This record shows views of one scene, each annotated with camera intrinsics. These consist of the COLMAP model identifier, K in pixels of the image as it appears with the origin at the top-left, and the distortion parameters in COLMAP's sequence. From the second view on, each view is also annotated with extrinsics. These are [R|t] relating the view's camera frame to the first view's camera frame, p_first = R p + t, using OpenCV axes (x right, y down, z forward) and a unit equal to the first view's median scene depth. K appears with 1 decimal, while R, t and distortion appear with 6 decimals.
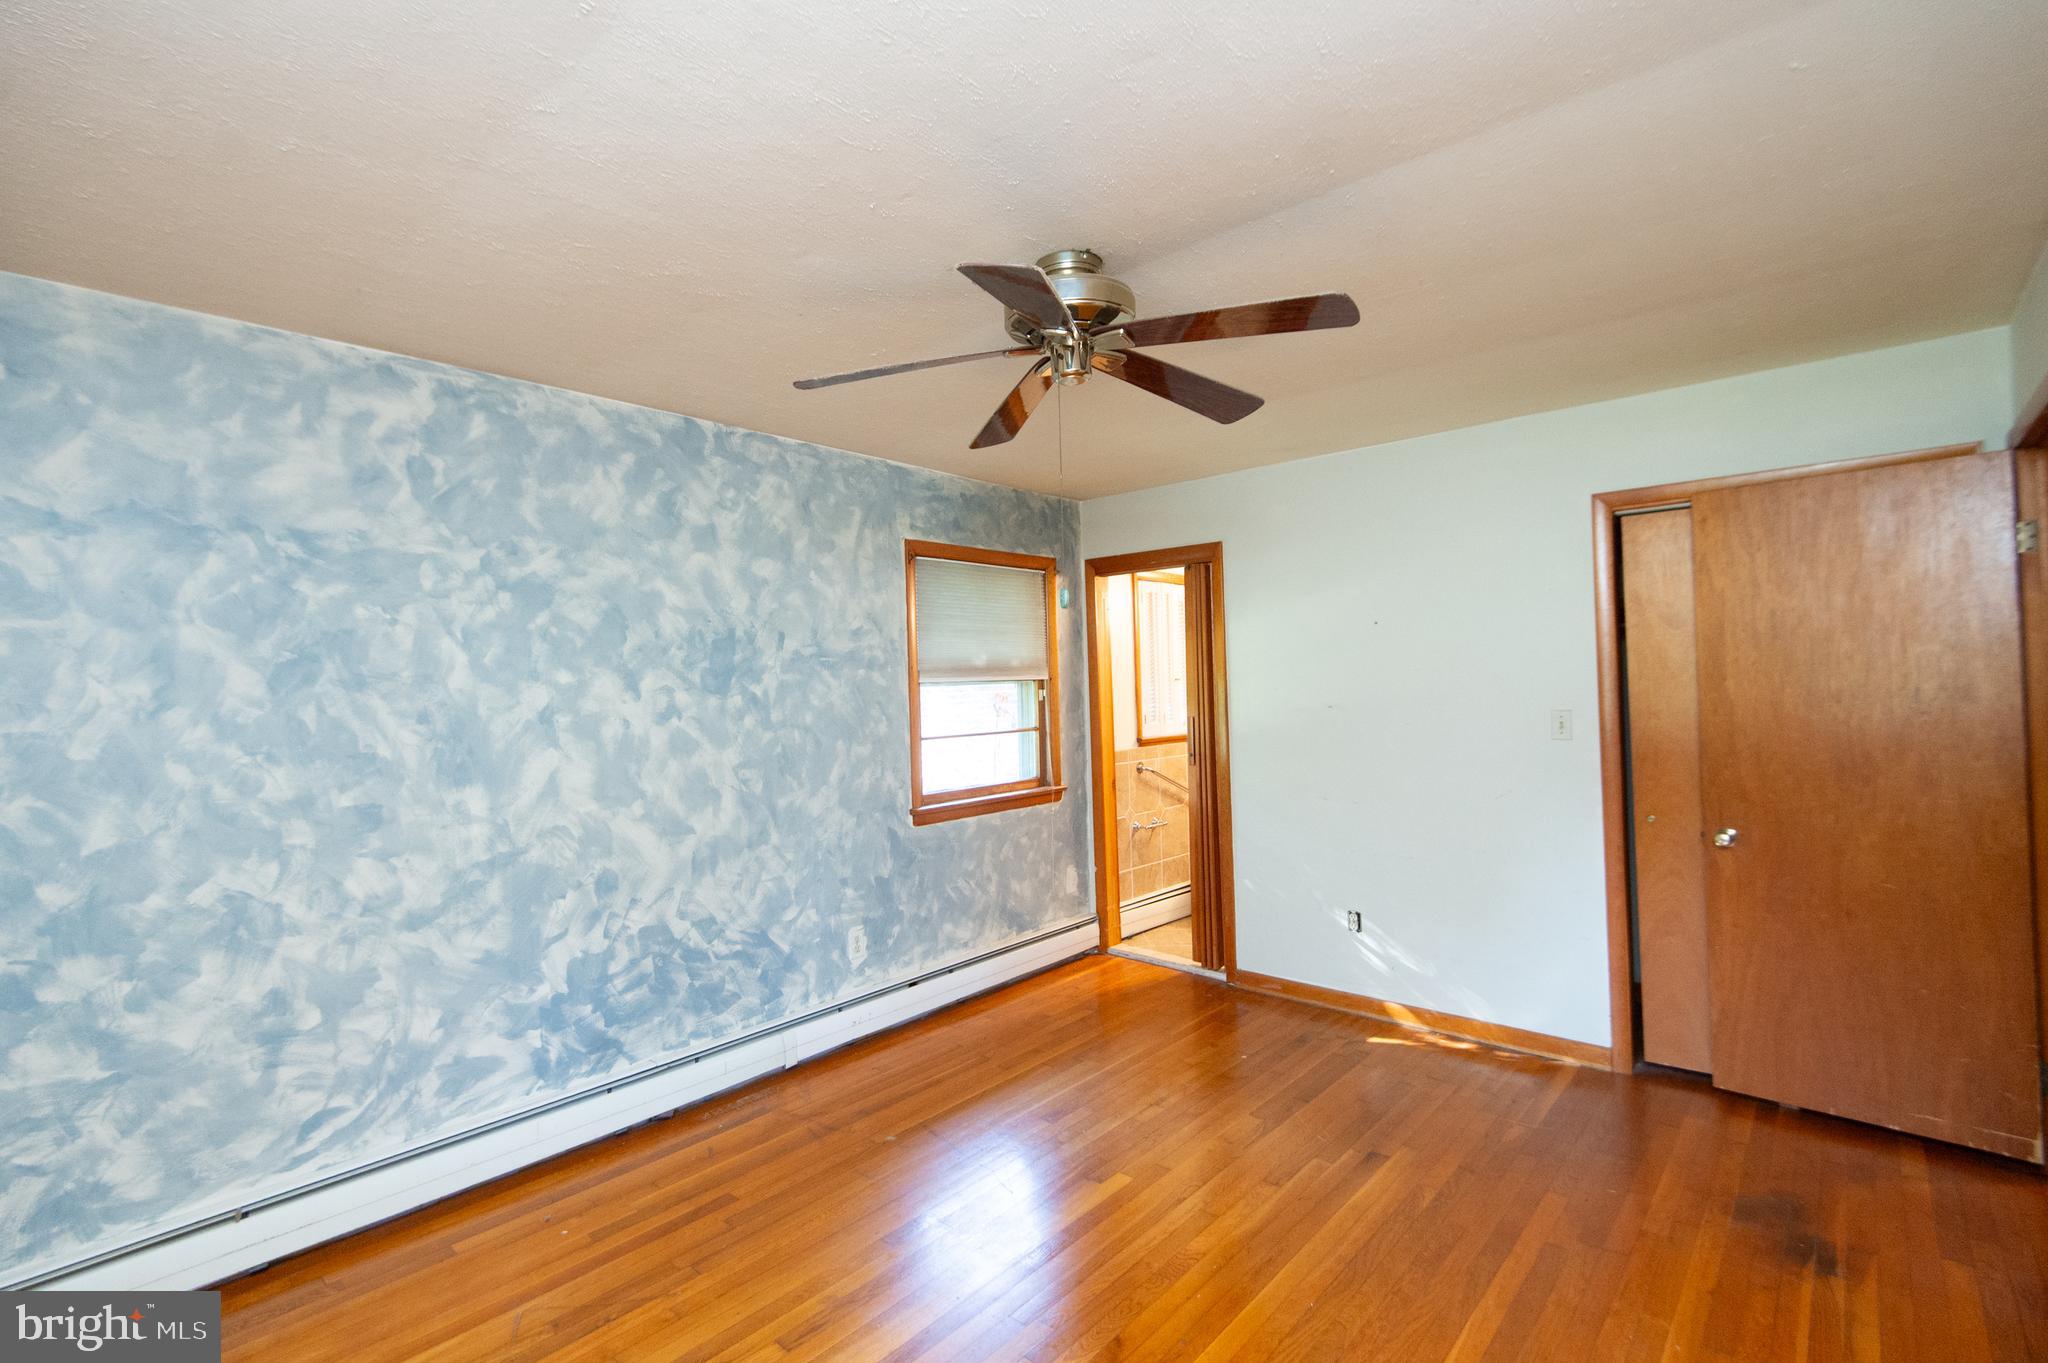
lens RADIAL K [[916.1, 0, 1029.1], [0, 916.1, 681.5], [0, 0, 1]] dist [-0.003398, -0.001589]
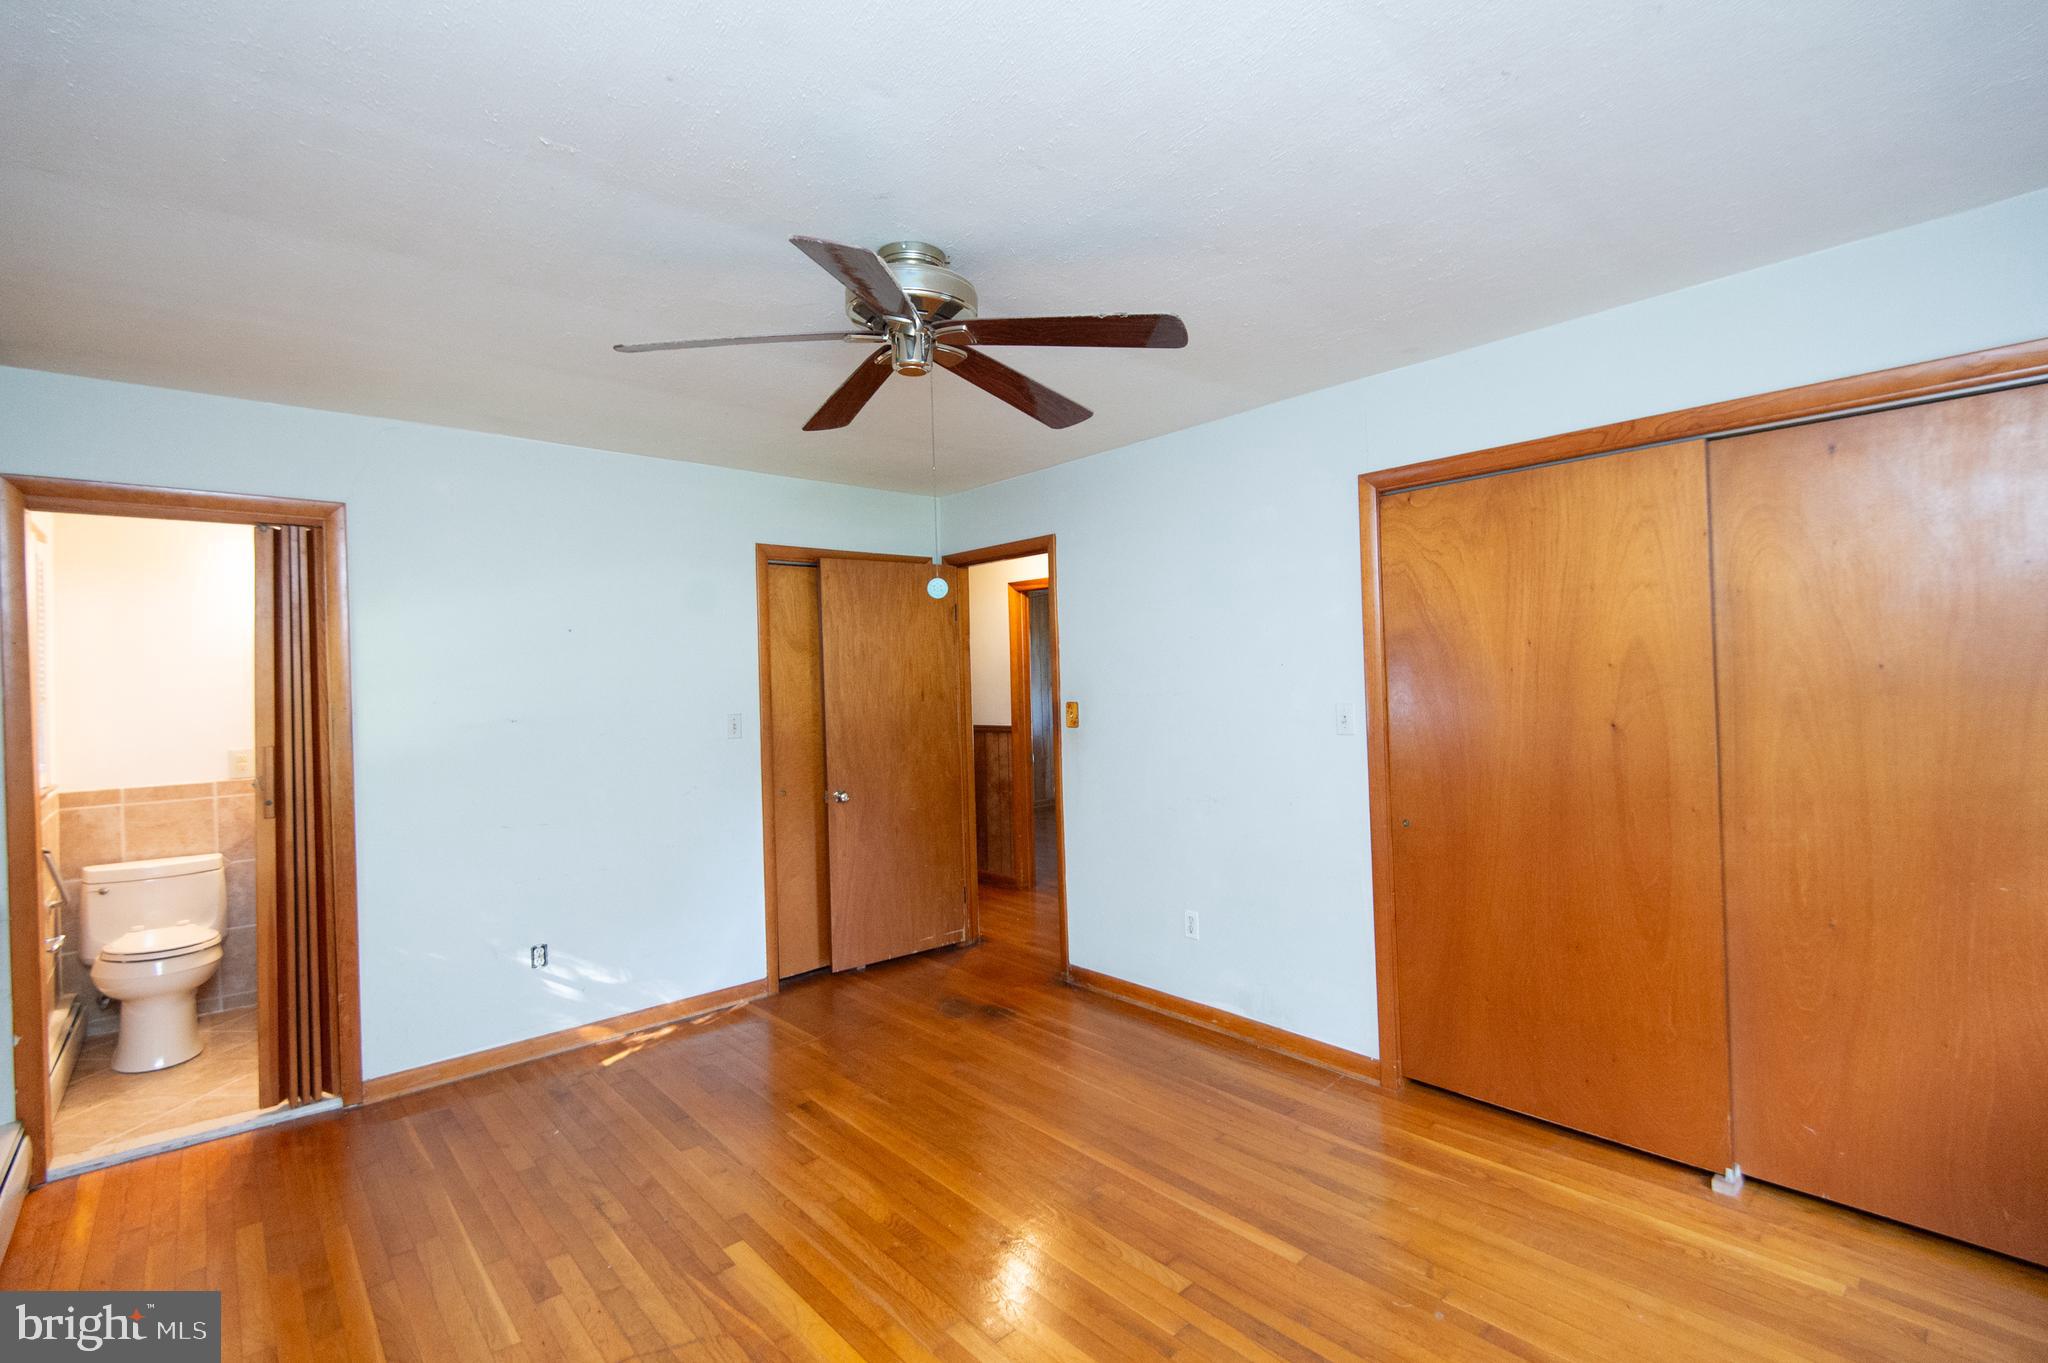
lens RADIAL K [[916.1, 0, 1026.9], [0, 916.1, 677.1], [0, 0, 1]] dist [-0.003398, -0.001589]
pose [[0.103446, 0.020626, 0.994421, -0.549916], [0.020493, 0.999529, -0.022863, 0.016149], [-0.994424, 0.022744, 0.102975, 0.452681]]
